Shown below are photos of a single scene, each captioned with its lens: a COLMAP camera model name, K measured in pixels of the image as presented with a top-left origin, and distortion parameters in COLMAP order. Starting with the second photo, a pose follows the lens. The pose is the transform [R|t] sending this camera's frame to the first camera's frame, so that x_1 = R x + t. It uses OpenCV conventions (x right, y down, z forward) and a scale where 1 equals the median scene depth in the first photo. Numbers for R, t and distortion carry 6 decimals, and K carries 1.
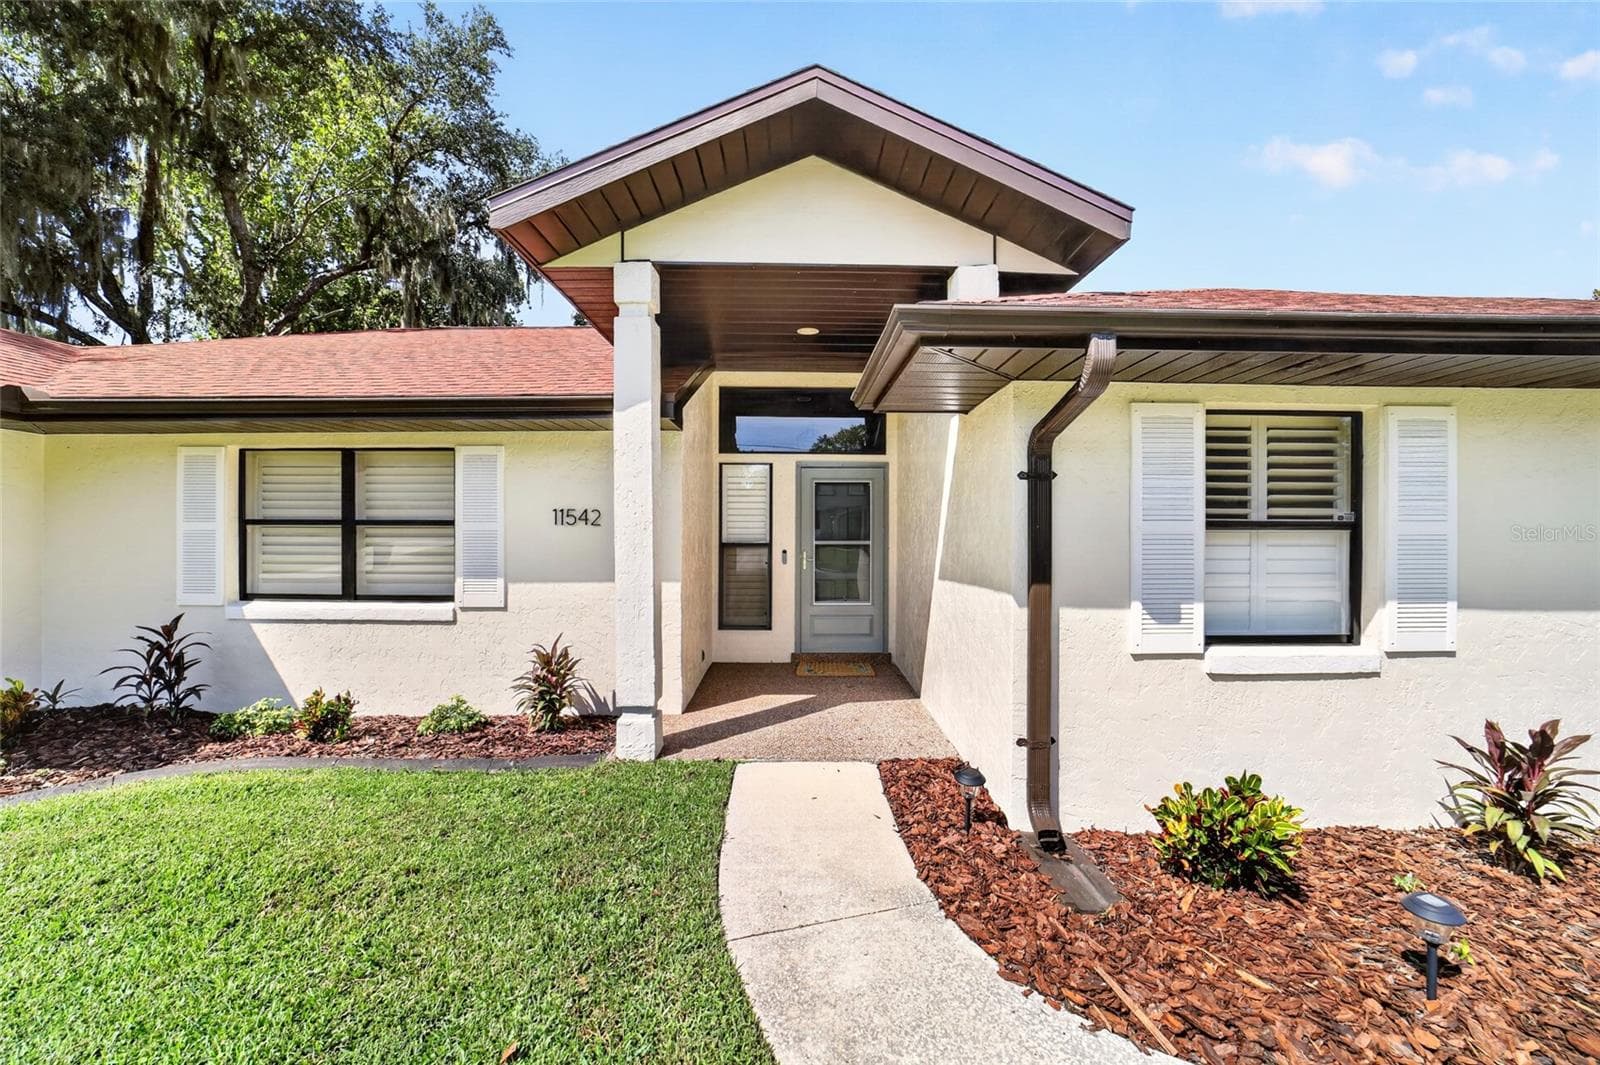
lens RADIAL K [[630.7, 0, 800.0], [0, 630.7, 532.5], [0, 0, 1]] dist [-0.040334, 0.009878]
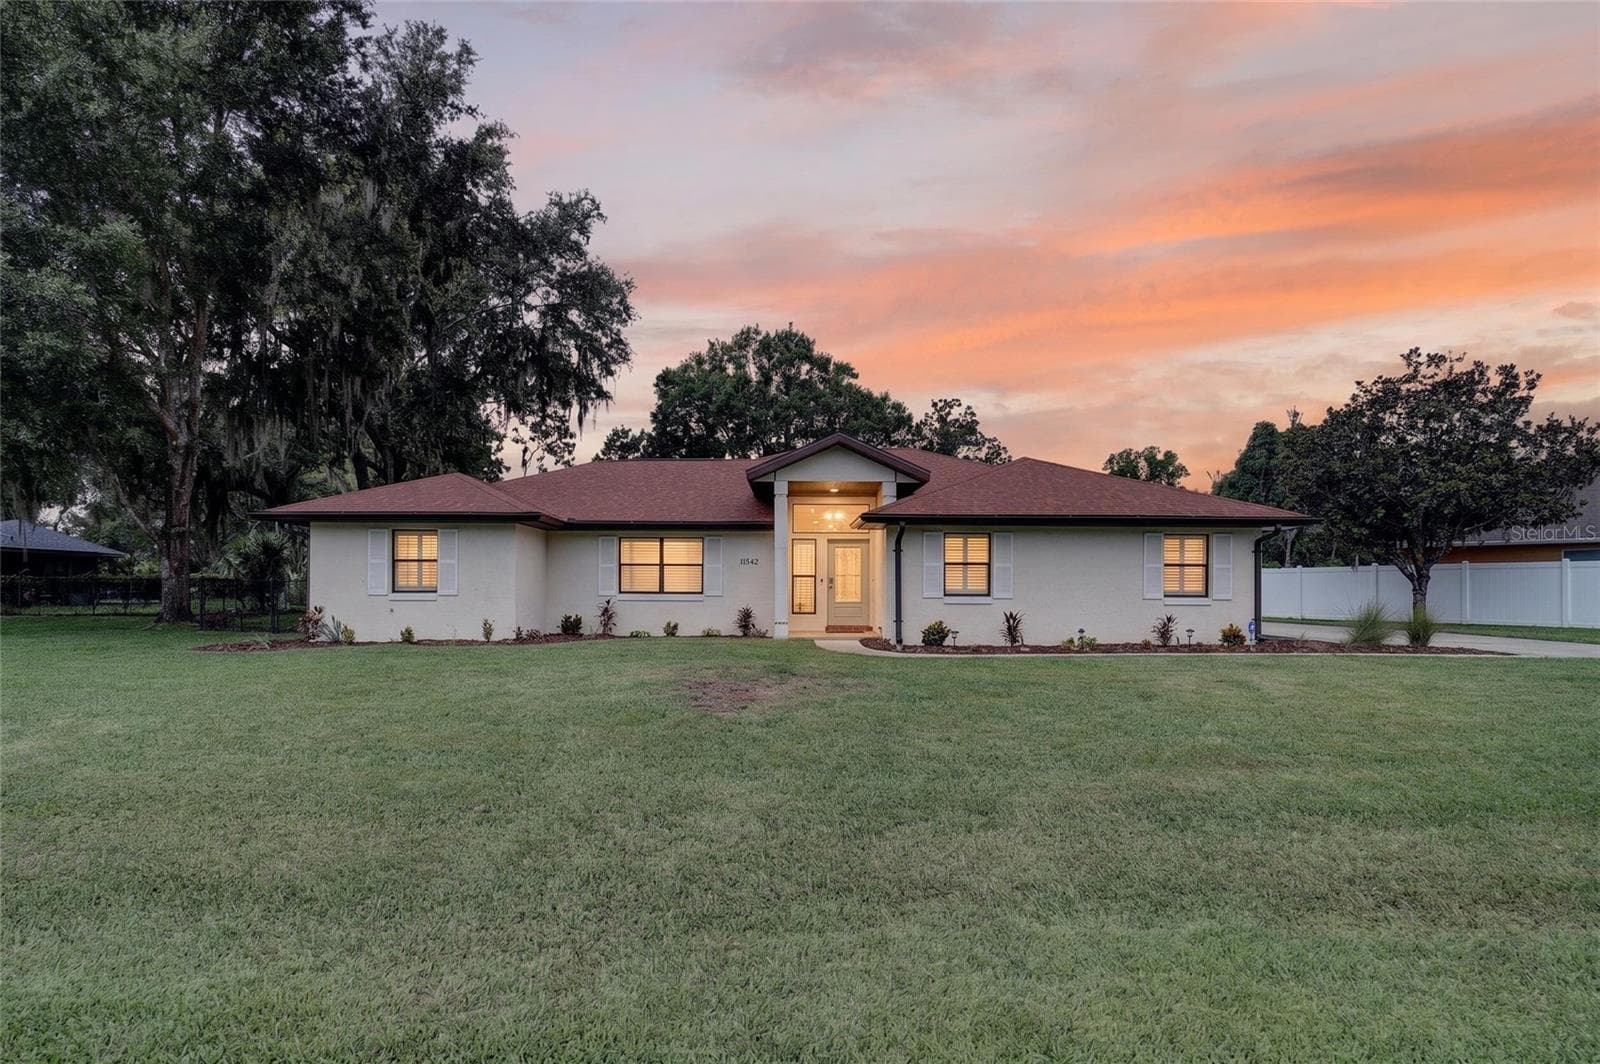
lens RADIAL K [[768.9, 0, 800.0], [0, 768.9, 532.0], [0, 0, 1]] dist [-0.021813, 0.021372]
pose [[0.999872, -0.001974, -0.015900, -0.108928], [0.000793, 0.997263, -0.073926, 0.112451], [0.016002, 0.073904, 0.997137, -2.951117]]
